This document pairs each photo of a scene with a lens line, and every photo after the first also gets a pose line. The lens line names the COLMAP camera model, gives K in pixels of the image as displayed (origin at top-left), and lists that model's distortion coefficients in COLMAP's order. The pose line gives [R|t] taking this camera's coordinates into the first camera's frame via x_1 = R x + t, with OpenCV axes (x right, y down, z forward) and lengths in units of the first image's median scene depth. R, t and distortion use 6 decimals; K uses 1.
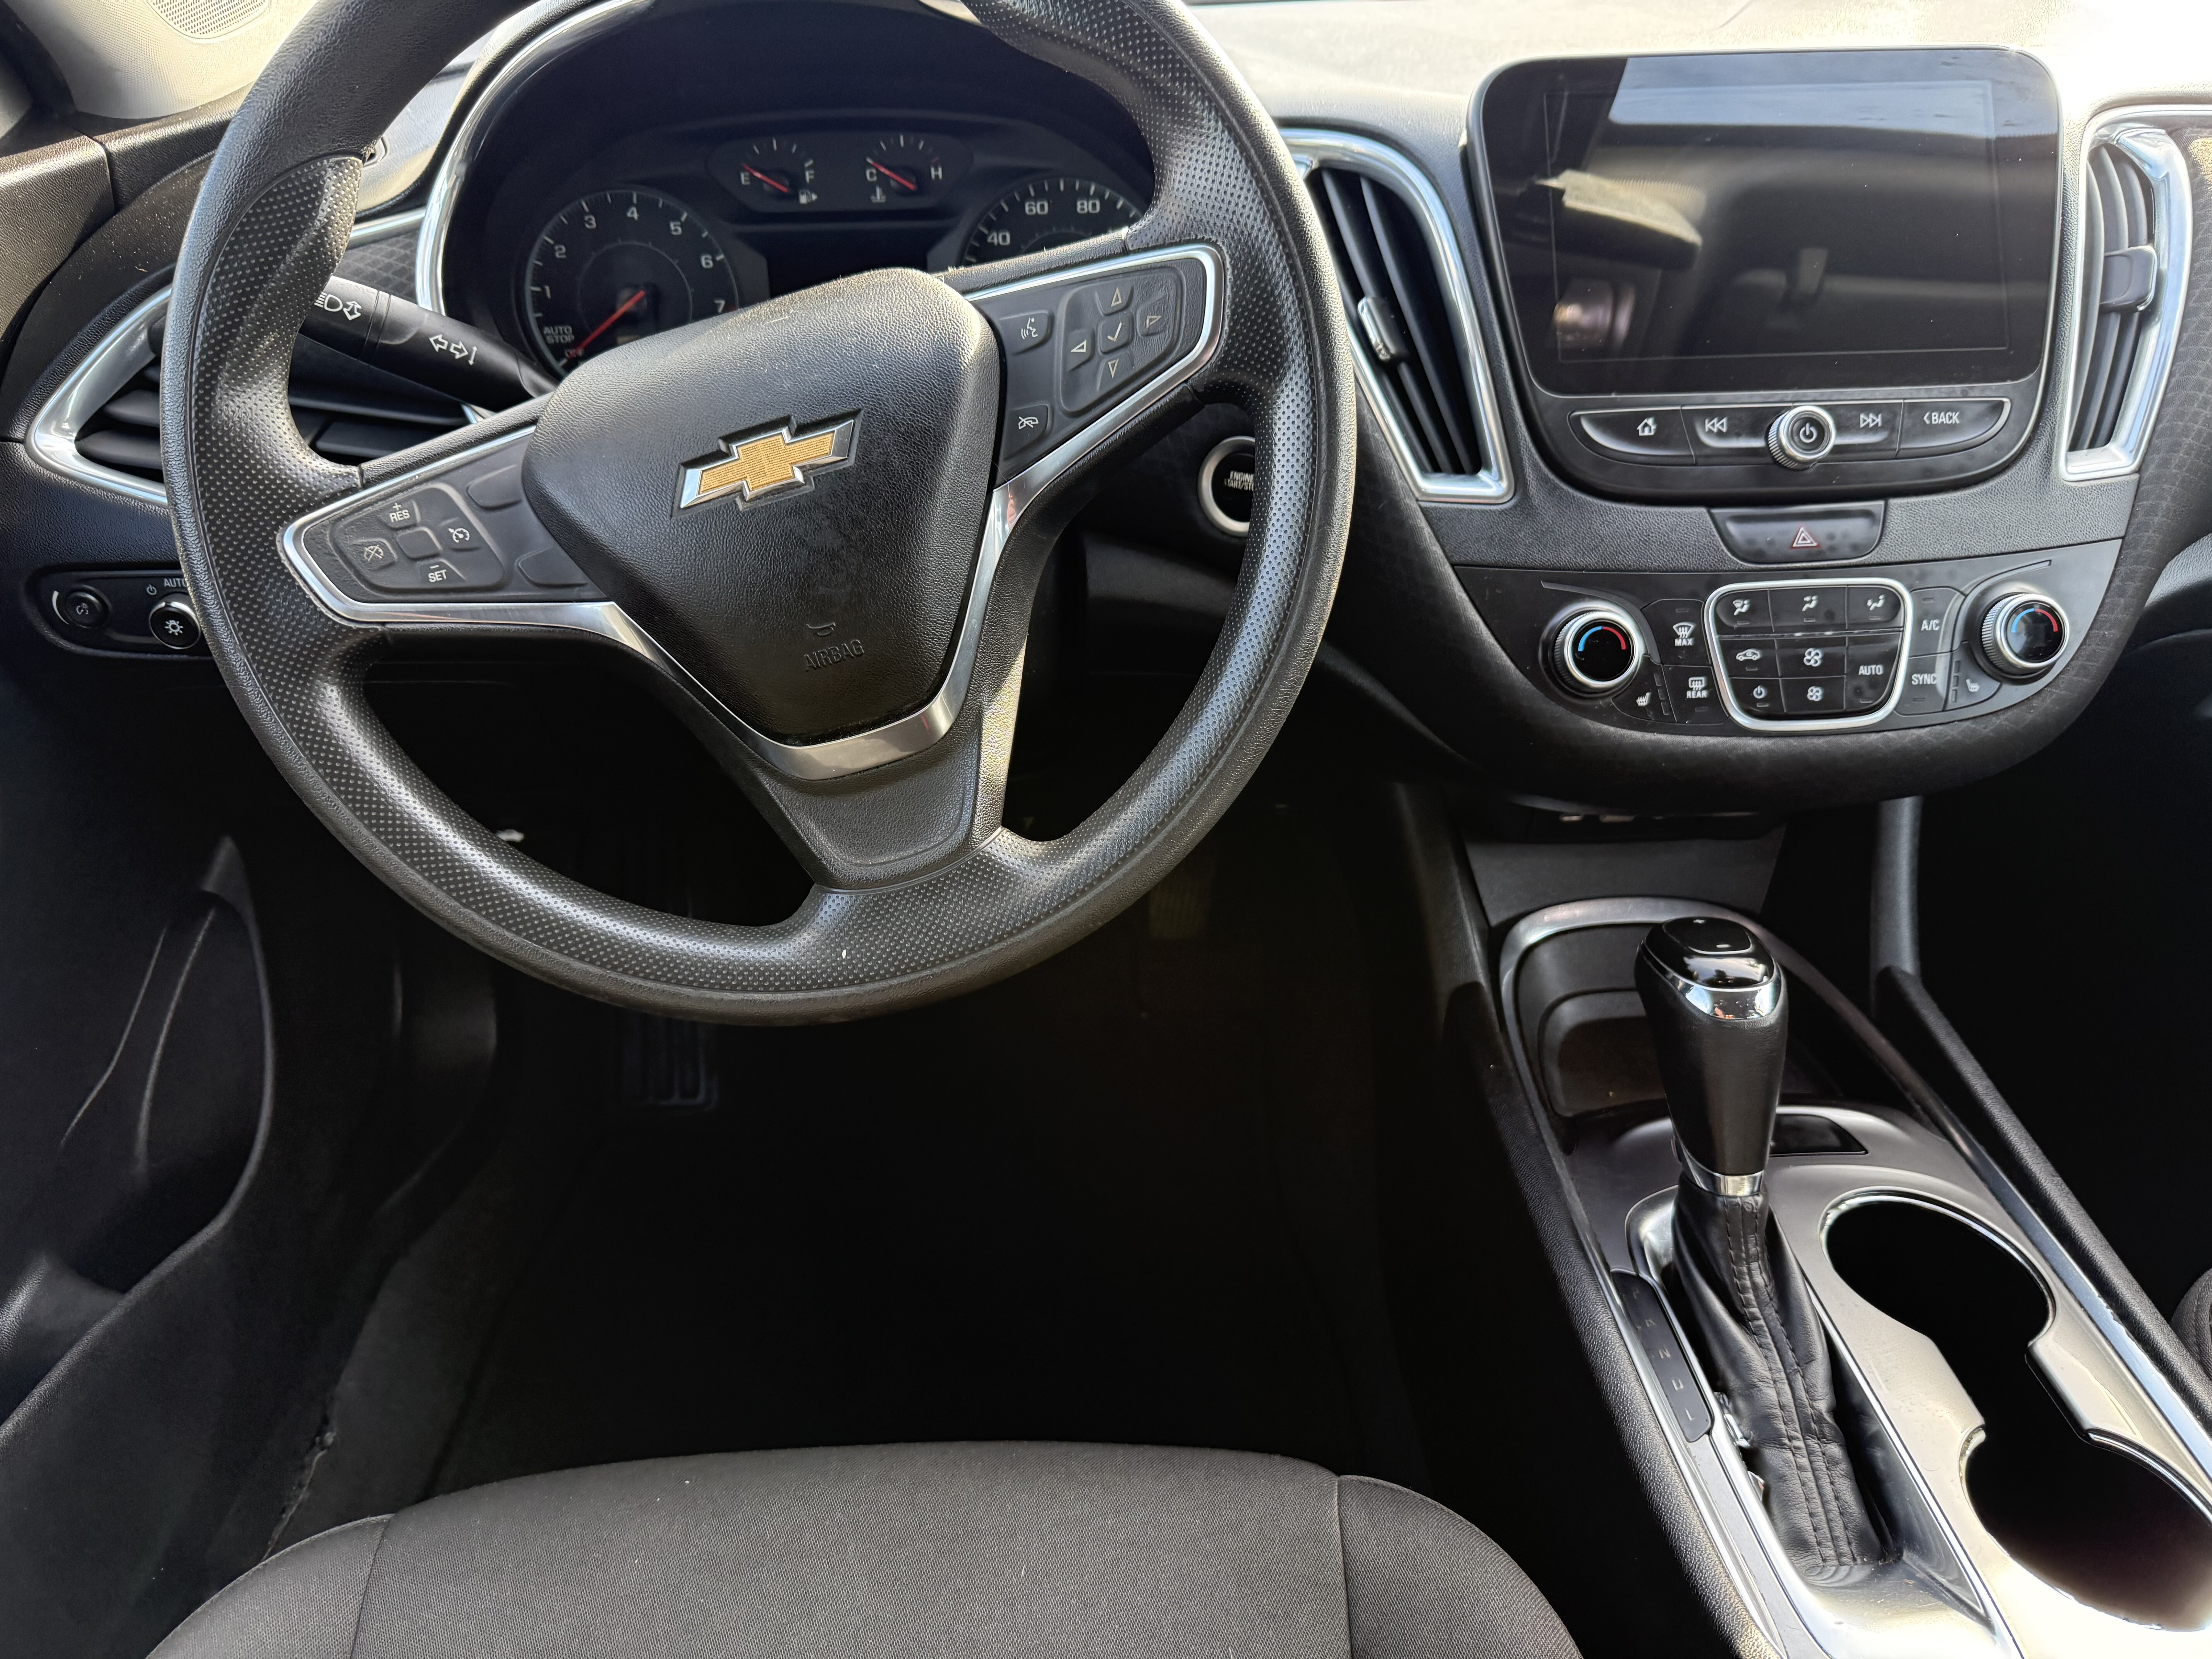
lens RADIAL K [[1519.9, 0, 1106.0], [0, 1519.9, 829.5], [0, 0, 1]] dist [-0.000683, -0.001662]
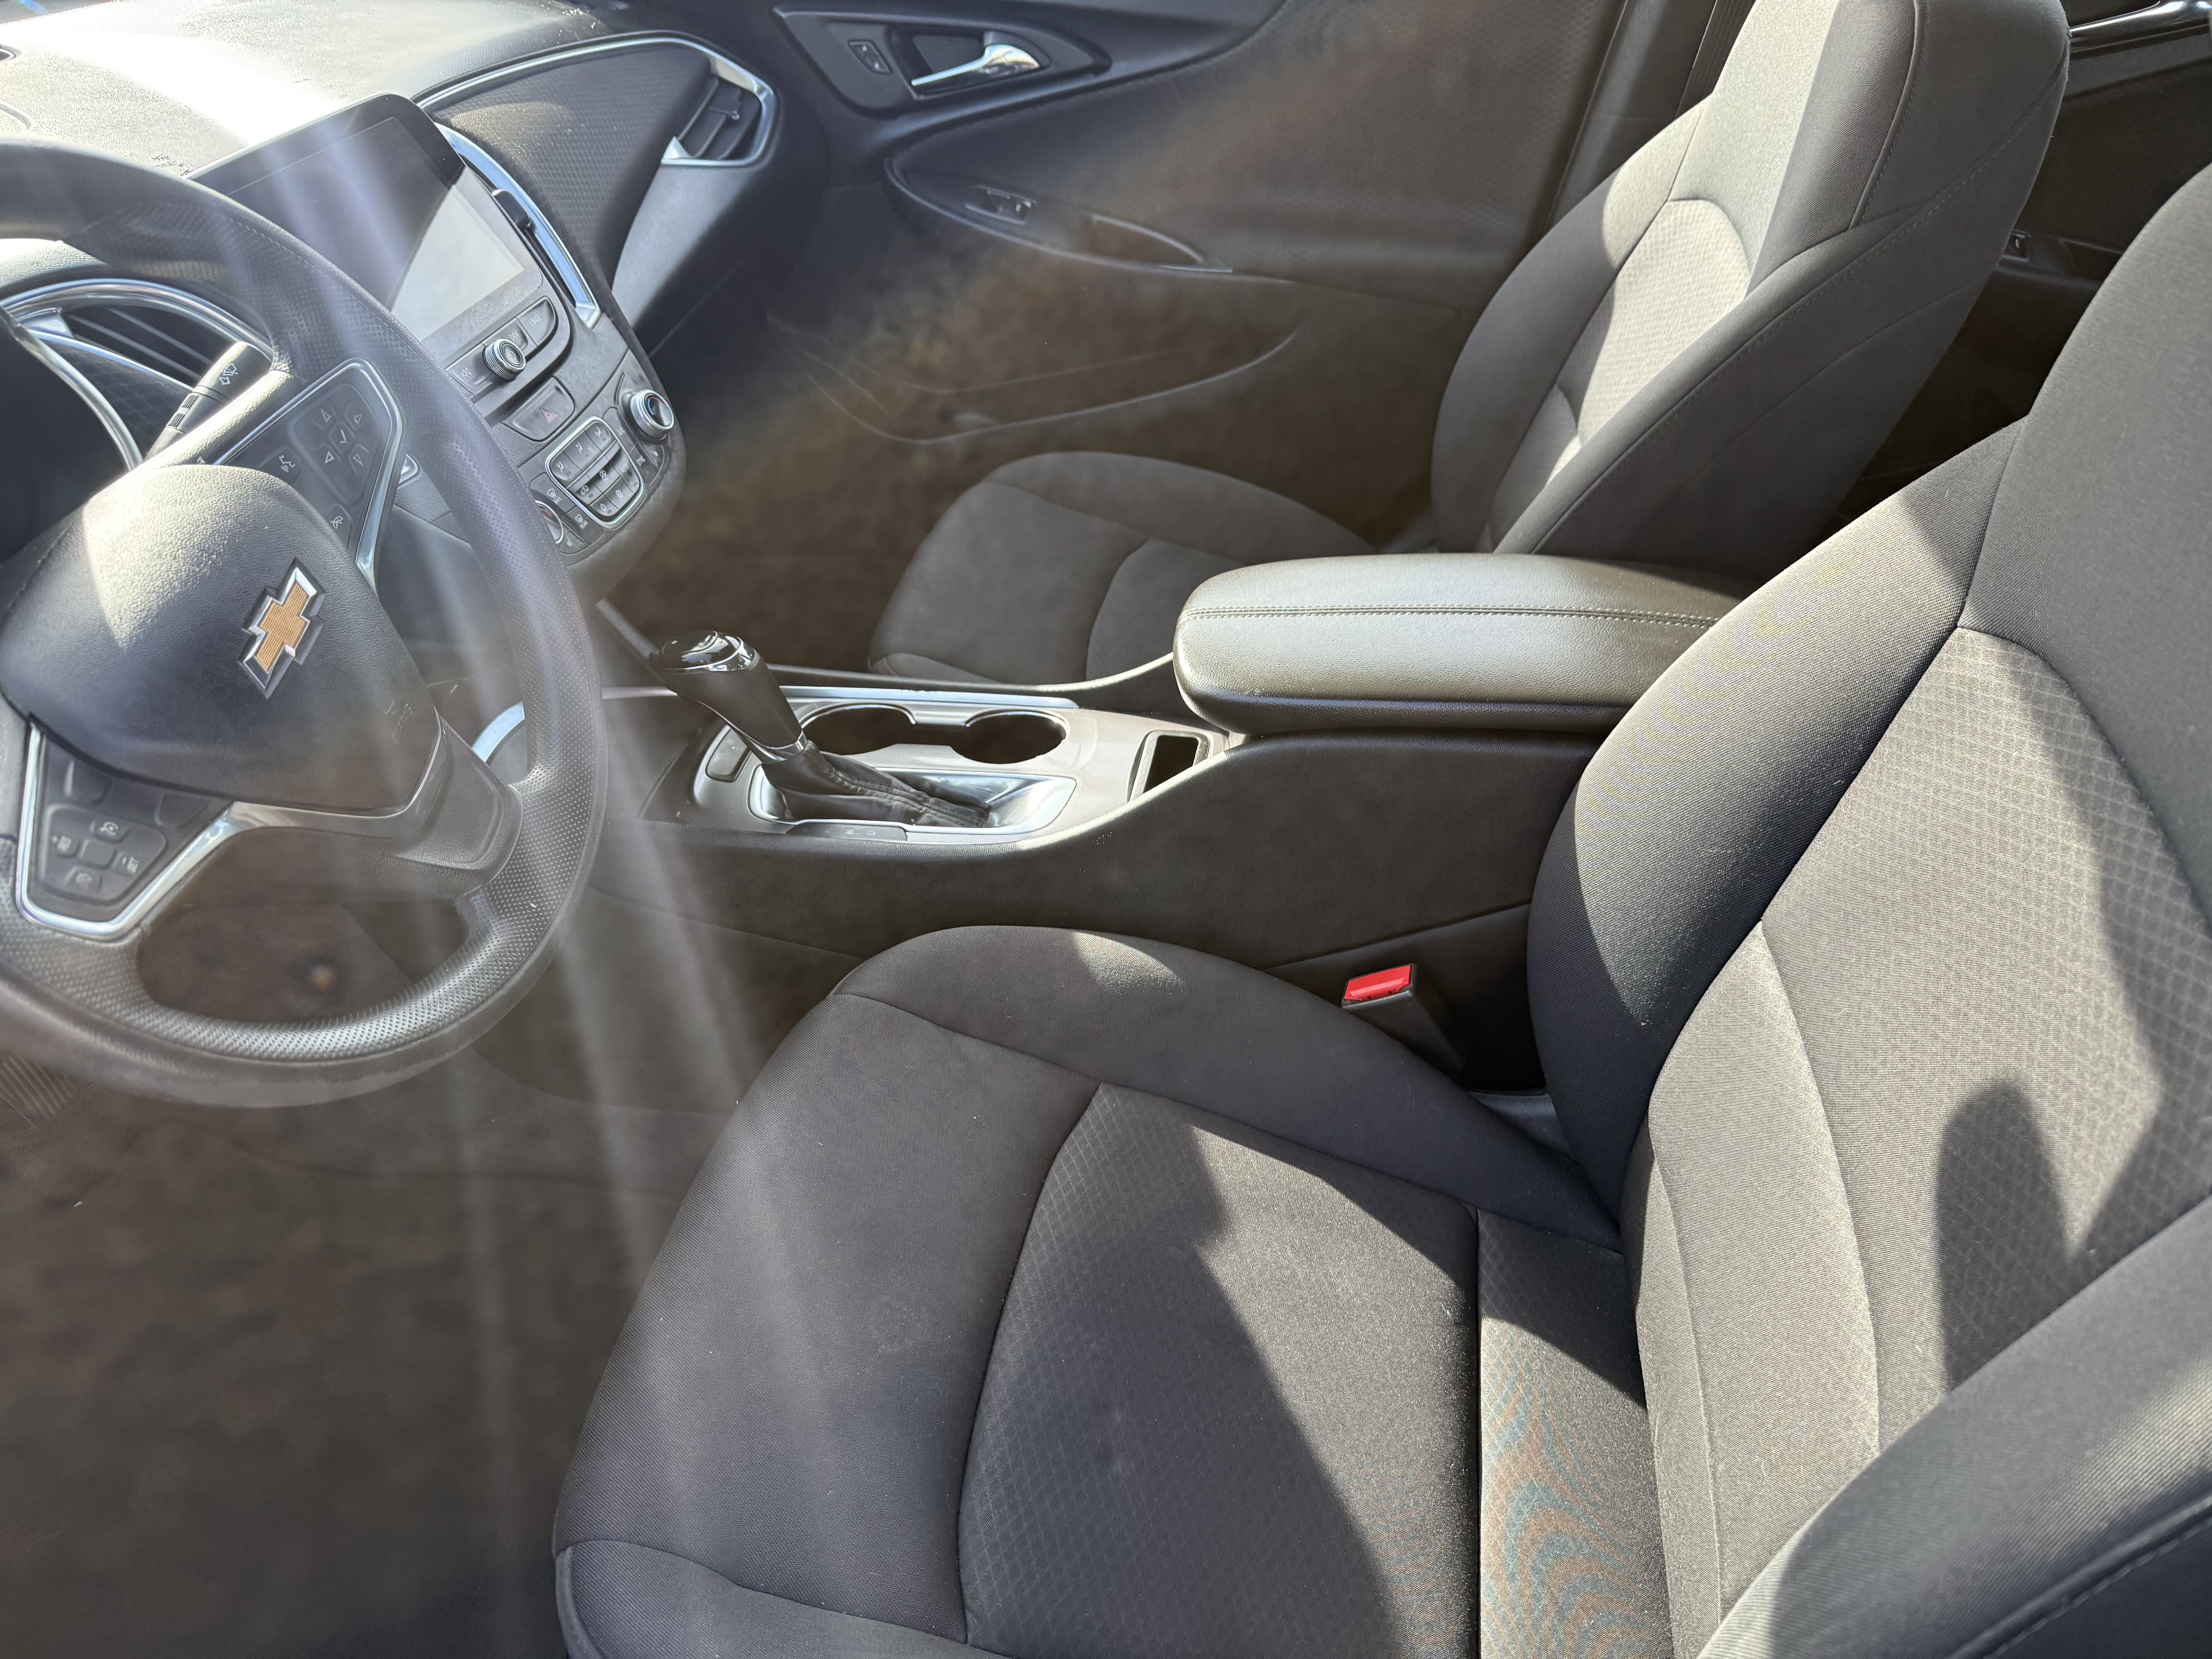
lens RADIAL K [[1519.9, 0, 1106.0], [0, 1519.9, 829.5], [0, 0, 1]] dist [-0.000683, -0.001662]
pose [[0.208718, -0.572137, 0.793156, -1.036278], [0.494732, 0.761360, 0.419013, -0.270638], [-0.843610, 0.304944, 0.441964, -0.051562]]
